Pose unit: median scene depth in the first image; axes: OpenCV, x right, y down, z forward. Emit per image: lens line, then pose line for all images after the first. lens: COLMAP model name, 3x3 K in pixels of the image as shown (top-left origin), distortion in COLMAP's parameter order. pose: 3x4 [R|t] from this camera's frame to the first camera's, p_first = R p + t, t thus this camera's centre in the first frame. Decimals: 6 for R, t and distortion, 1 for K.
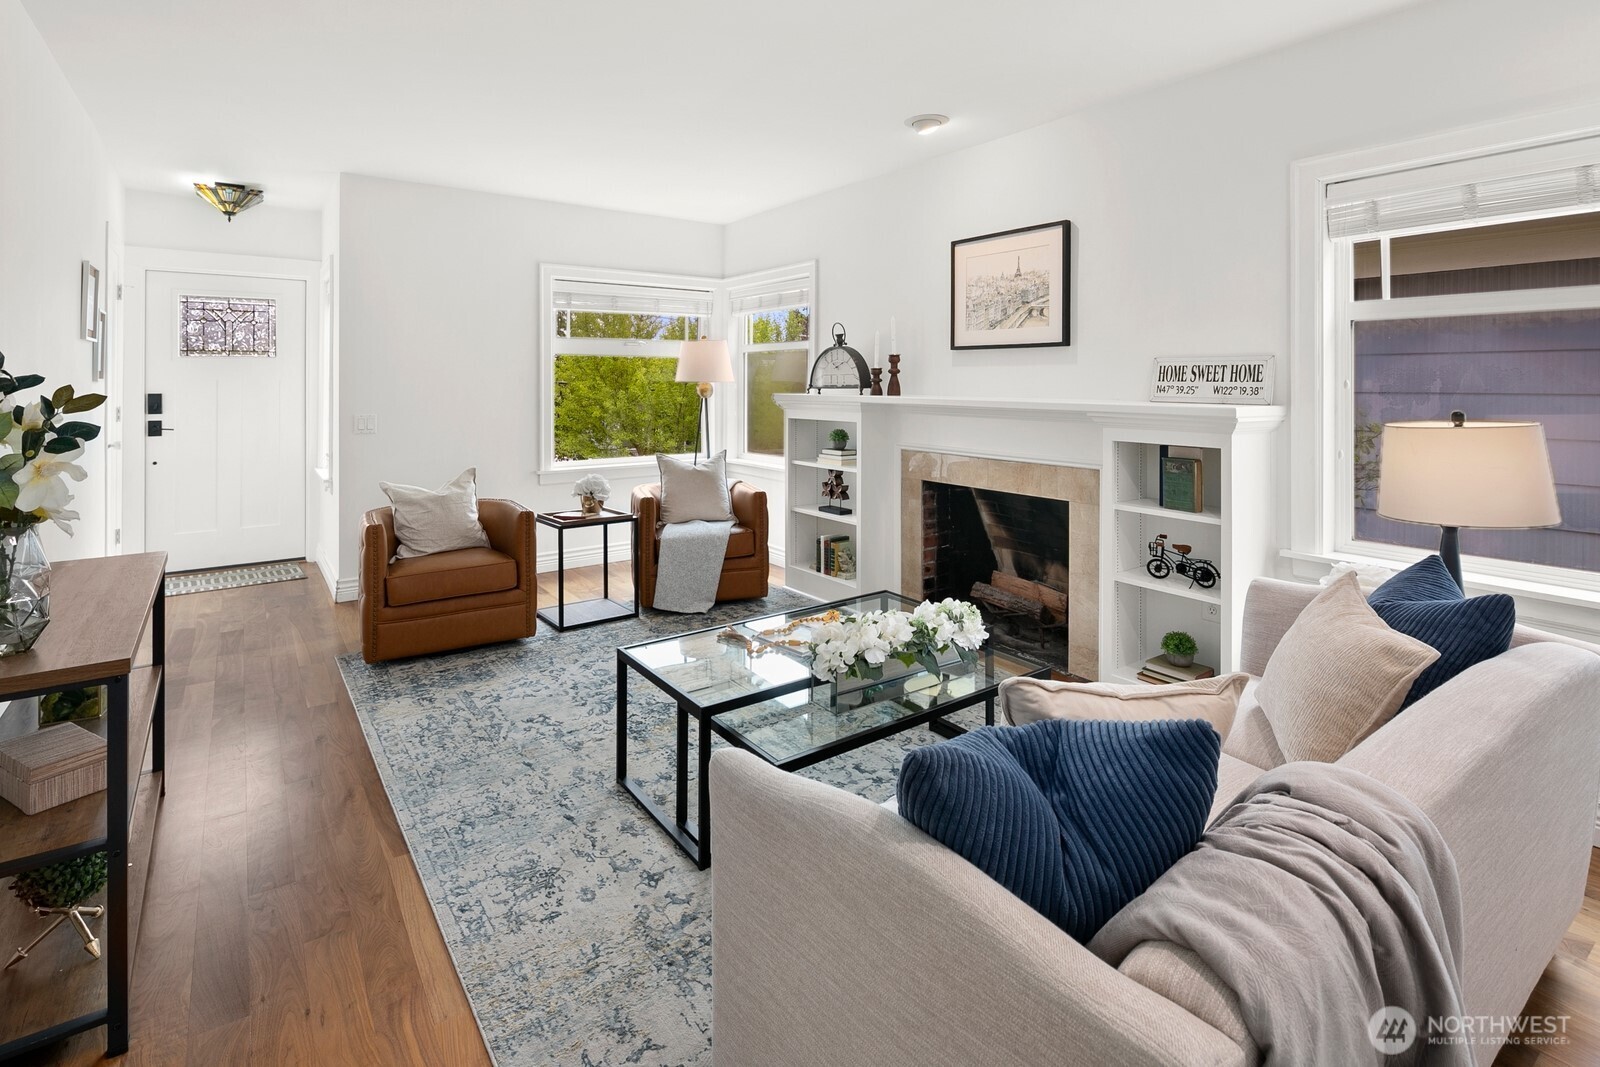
lens RADIAL K [[775.7, 0, 803.6], [0, 775.7, 376.7], [0, 0, 1]] dist [0.000544, -0.000278]
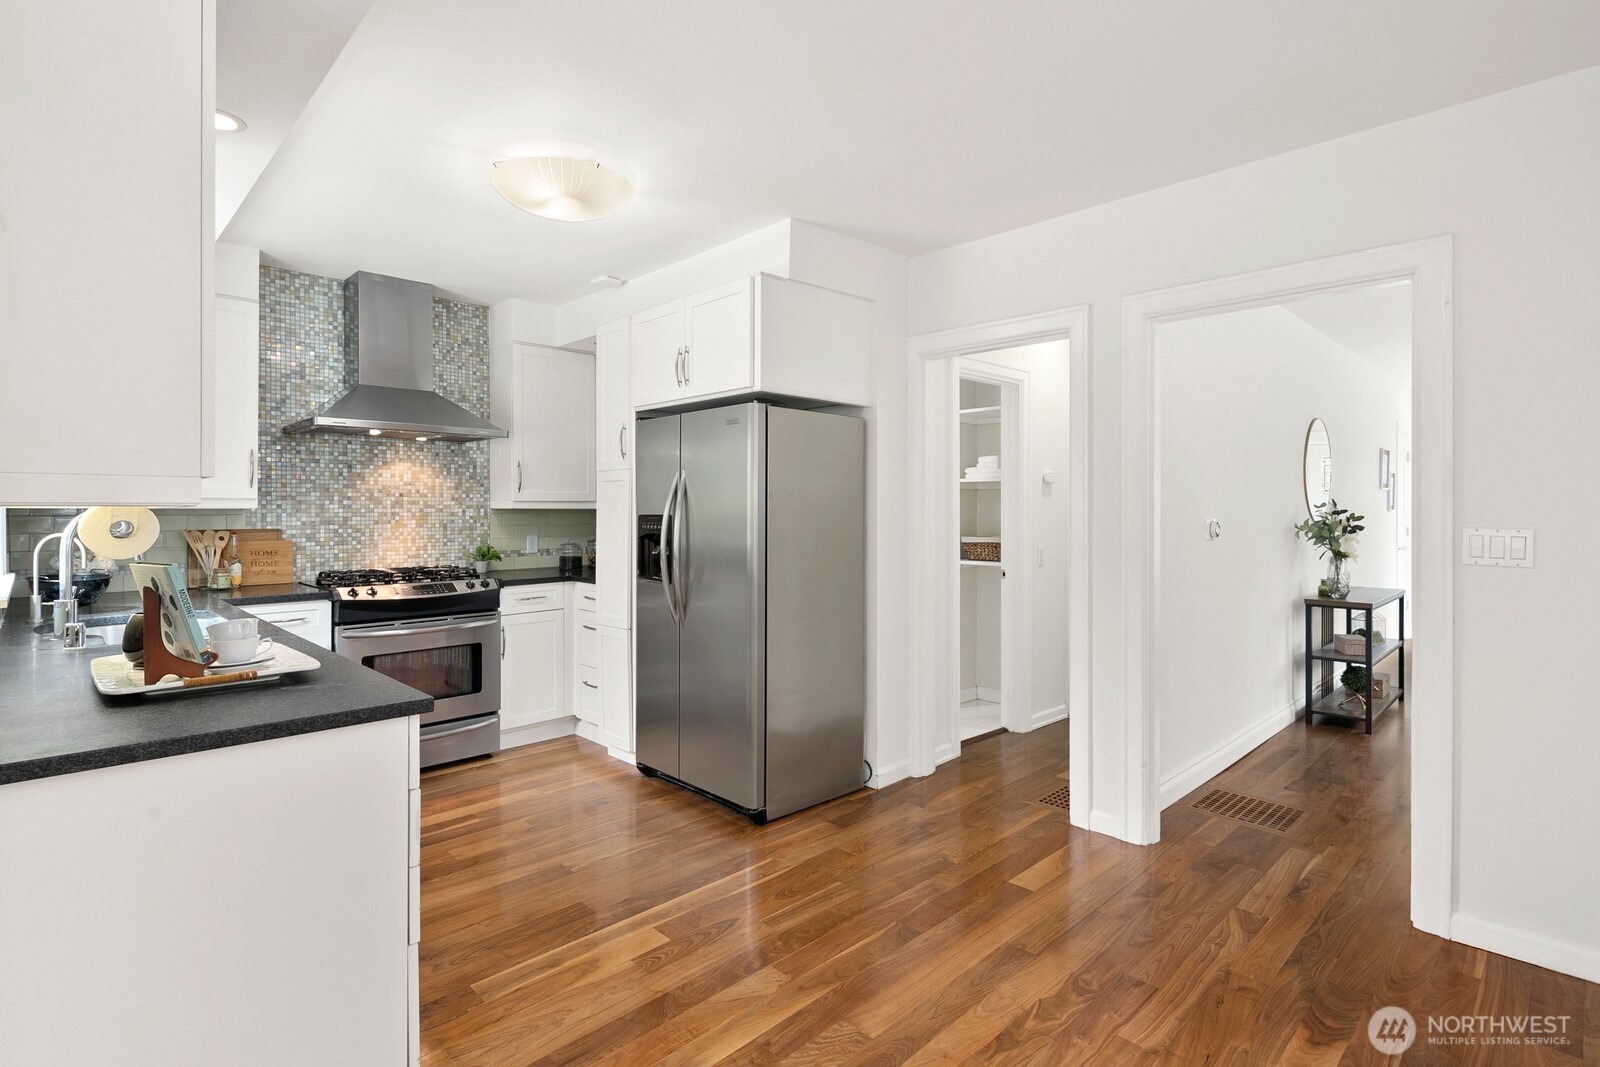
lens RADIAL K [[783.2, 0, 807.3], [0, 783.2, 511.7], [0, 0, 1]] dist [0.002870, 0.000379]
pose [[0.152900, 0.001607, -0.988240, 0.674777], [0.005888, 0.999979, 0.002538, -0.005231], [0.988224, -0.006207, 0.152887, -0.609249]]
